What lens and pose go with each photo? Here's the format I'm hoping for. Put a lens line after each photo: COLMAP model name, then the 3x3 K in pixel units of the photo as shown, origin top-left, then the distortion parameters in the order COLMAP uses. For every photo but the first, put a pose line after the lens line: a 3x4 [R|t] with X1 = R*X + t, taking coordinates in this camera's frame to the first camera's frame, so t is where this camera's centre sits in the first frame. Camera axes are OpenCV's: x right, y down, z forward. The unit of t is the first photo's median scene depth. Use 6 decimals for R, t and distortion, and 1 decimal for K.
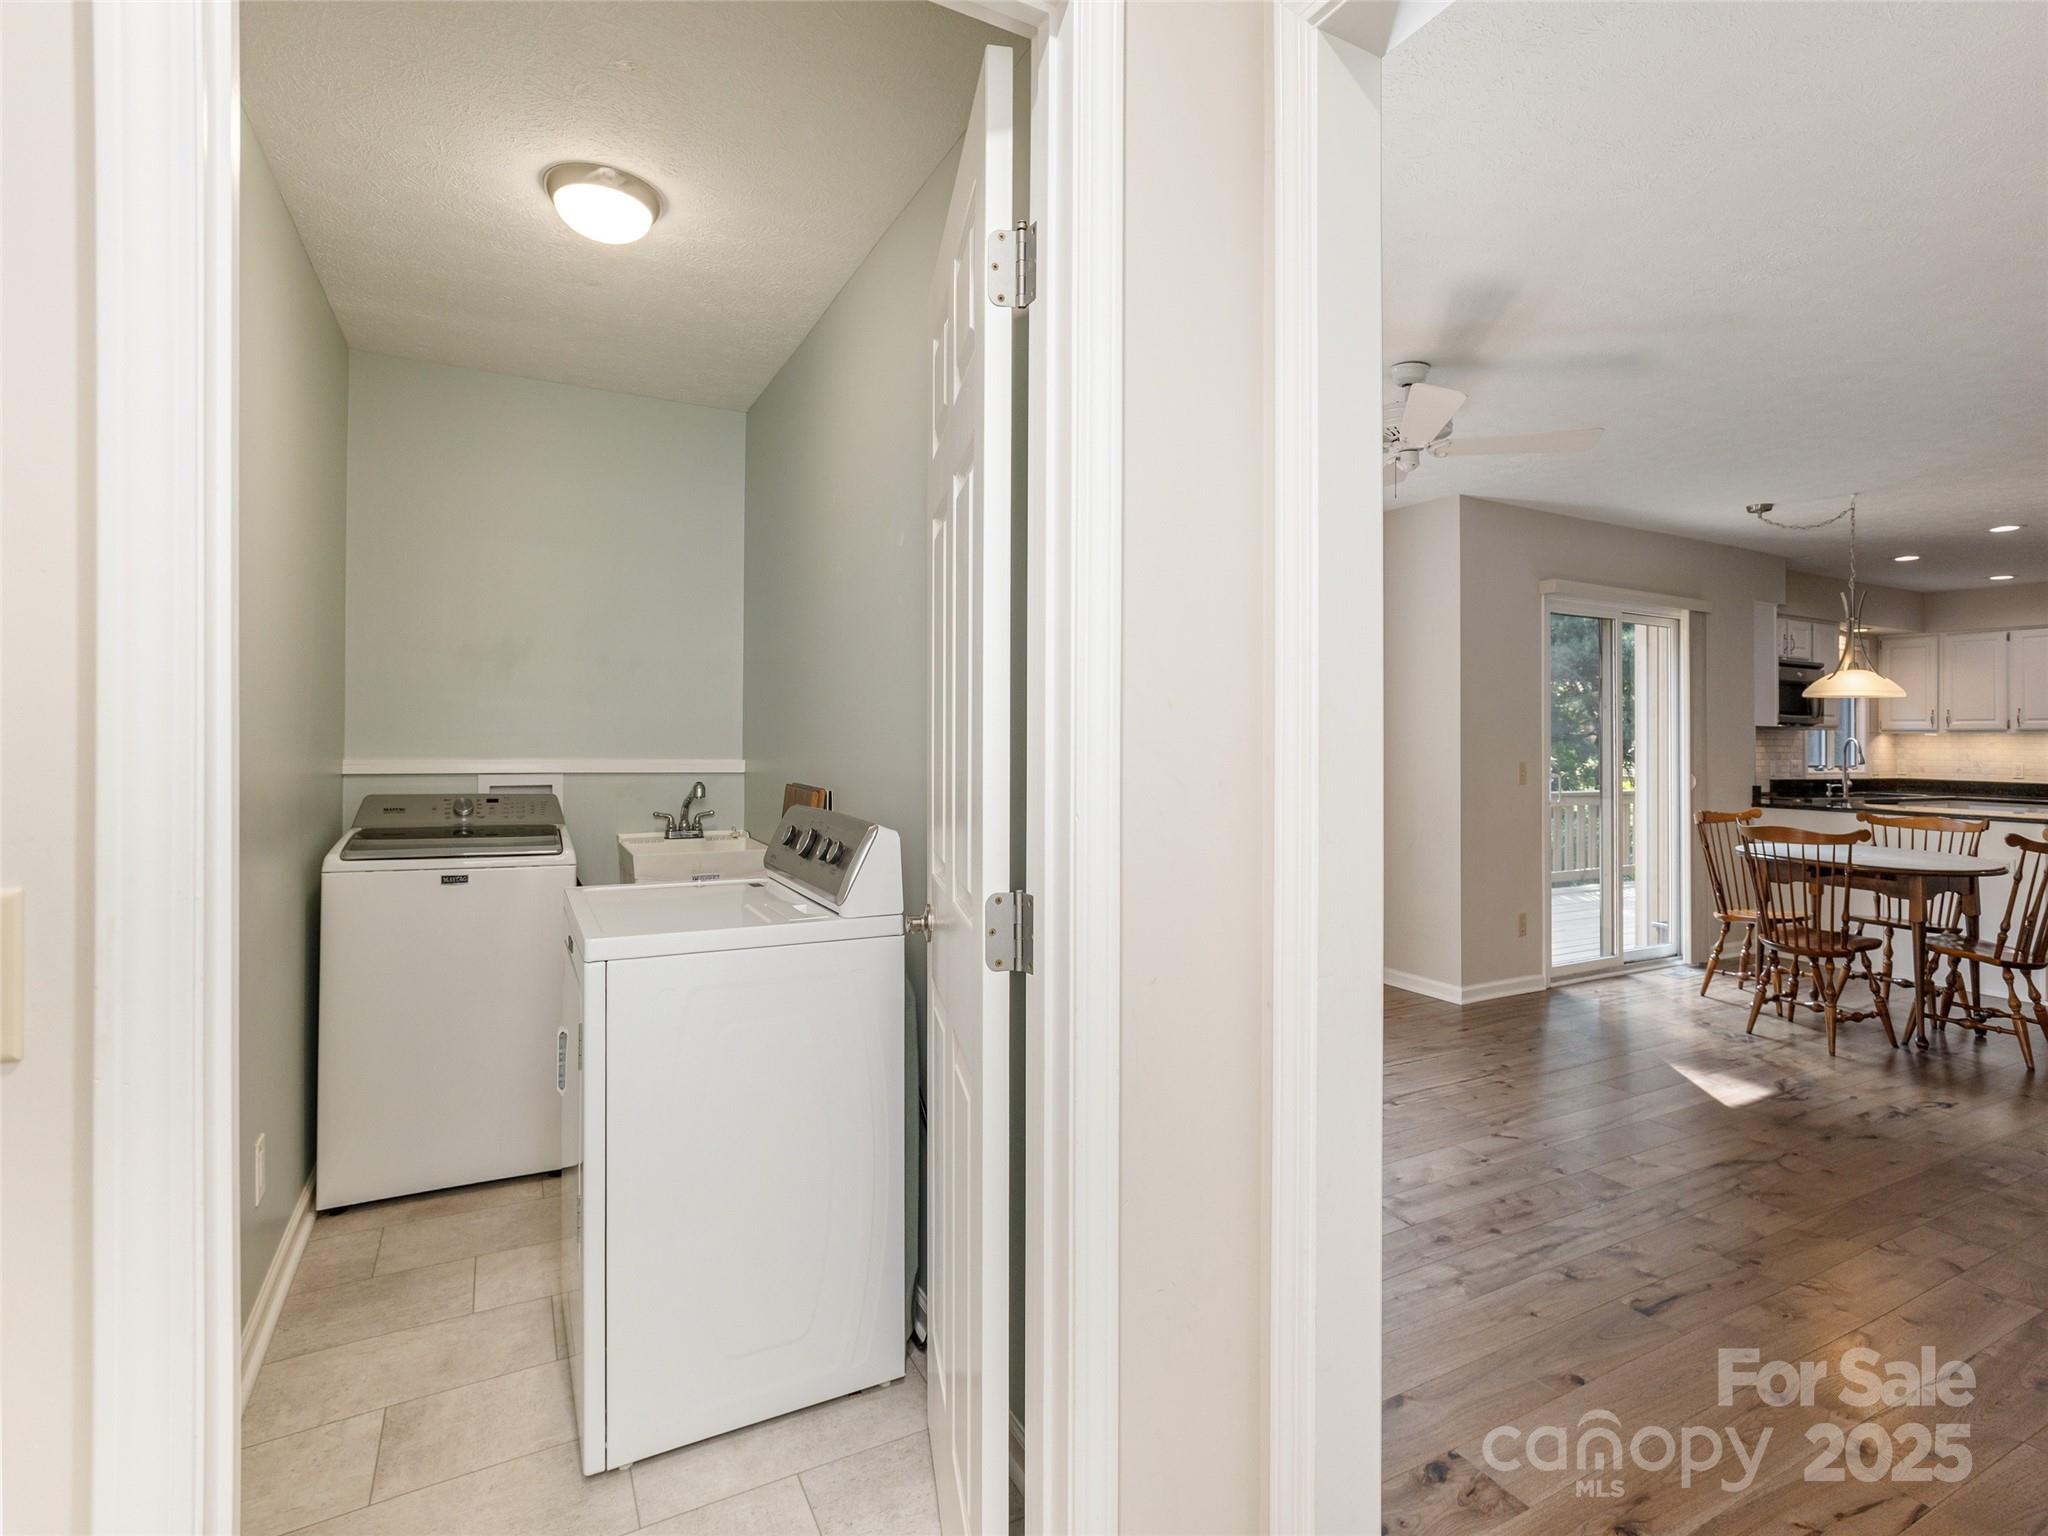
lens RADIAL K [[990.9, 0, 1073.4], [0, 990.9, 729.3], [0, 0, 1]] dist [-0.012879, 0.015889]
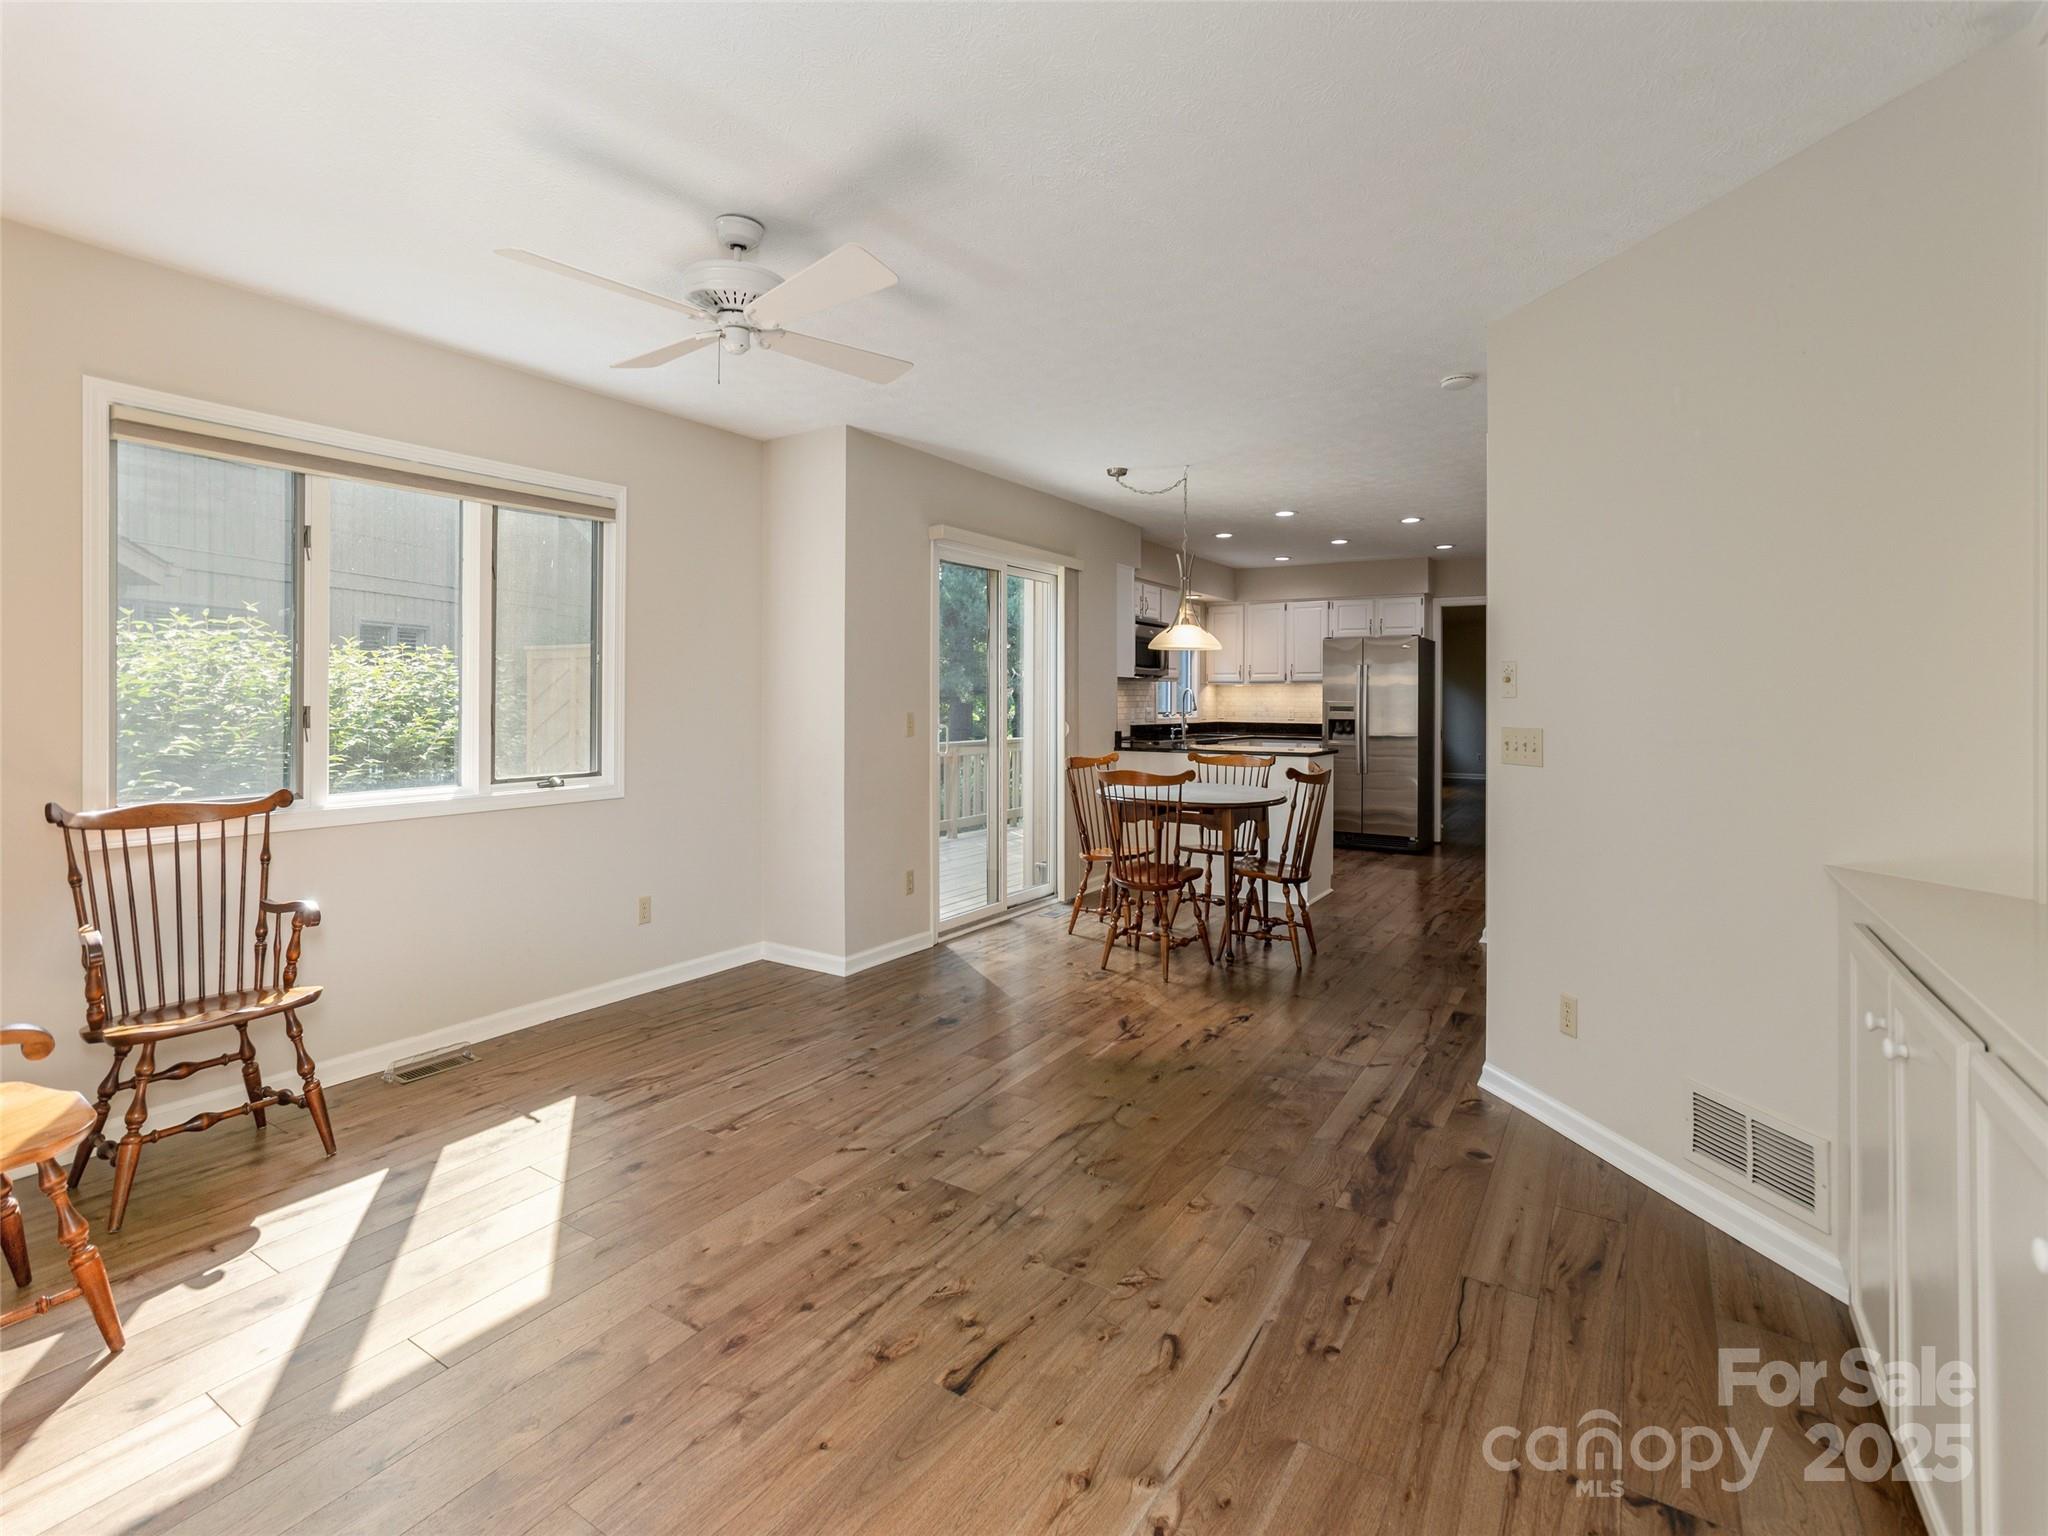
lens RADIAL K [[990.9, 0, 1052.6], [0, 990.9, 702.7], [0, 0, 1]] dist [-0.012879, 0.015889]
pose [[0.864530, -0.009059, 0.502500, 0.109921], [-0.000746, 0.999813, 0.019308, 0.006133], [-0.502581, -0.017068, 0.864362, 0.123383]]
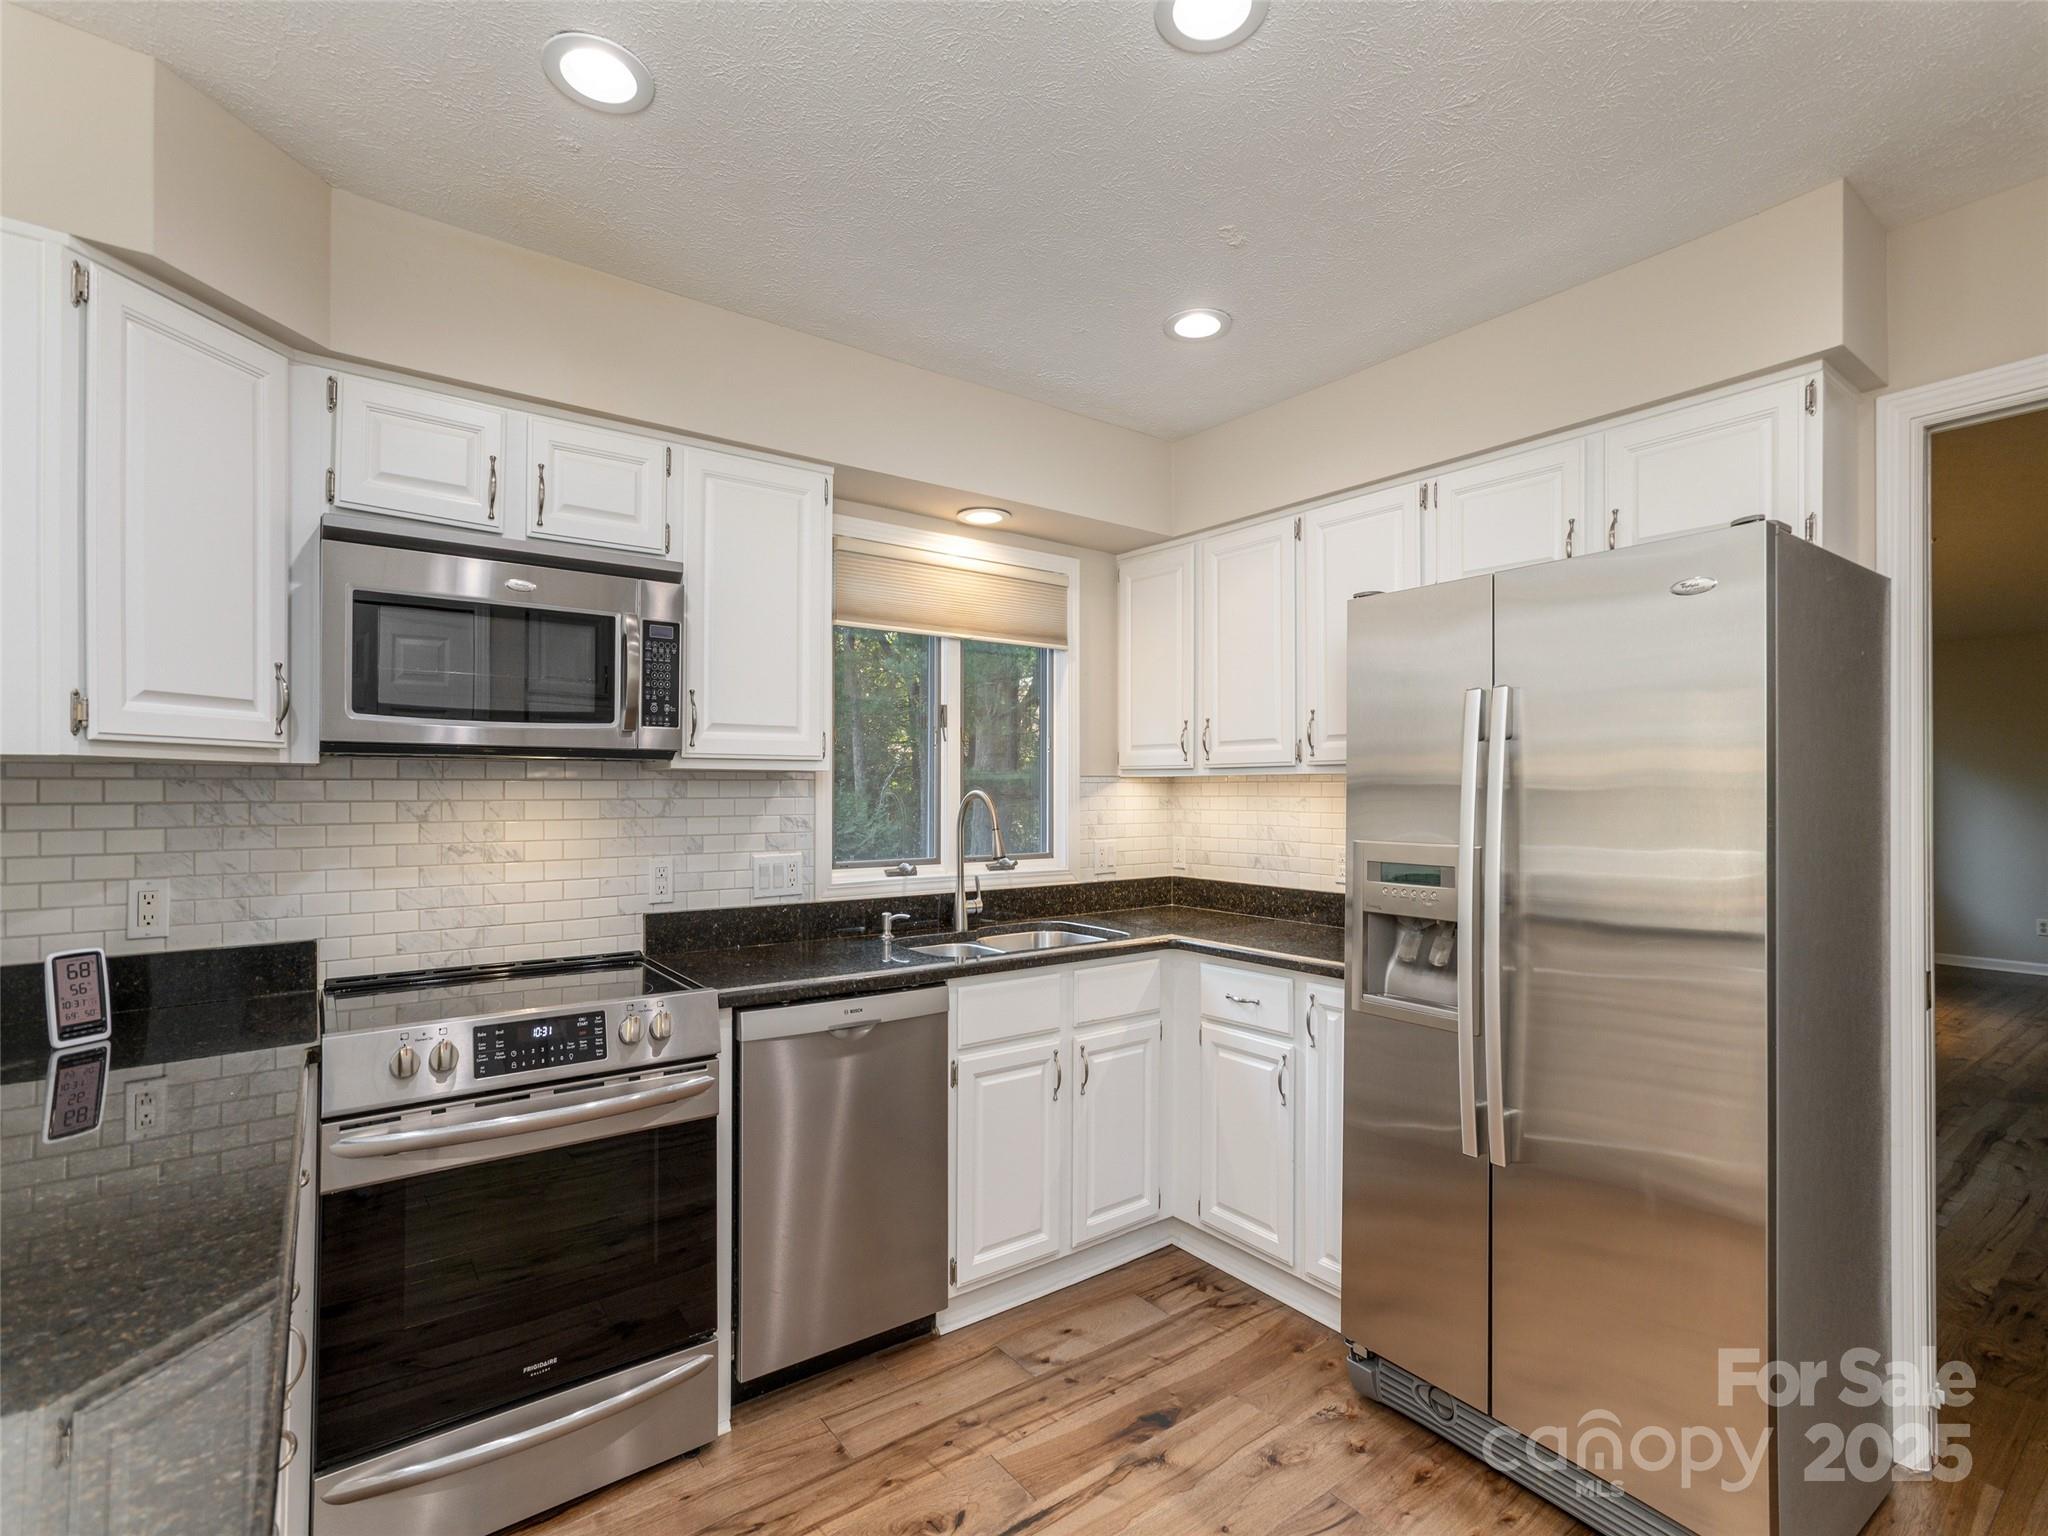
lens RADIAL K [[959.0, 0, 1085.5], [0, 959.0, 783.8], [0, 0, 1]] dist [0.013925, 0.003041]
pose [[0.988908, -0.006545, 0.148384, 1.496523], [0.005309, 0.999948, 0.008722, 0.006647], [-0.148434, -0.007837, 0.988891, 1.190232]]
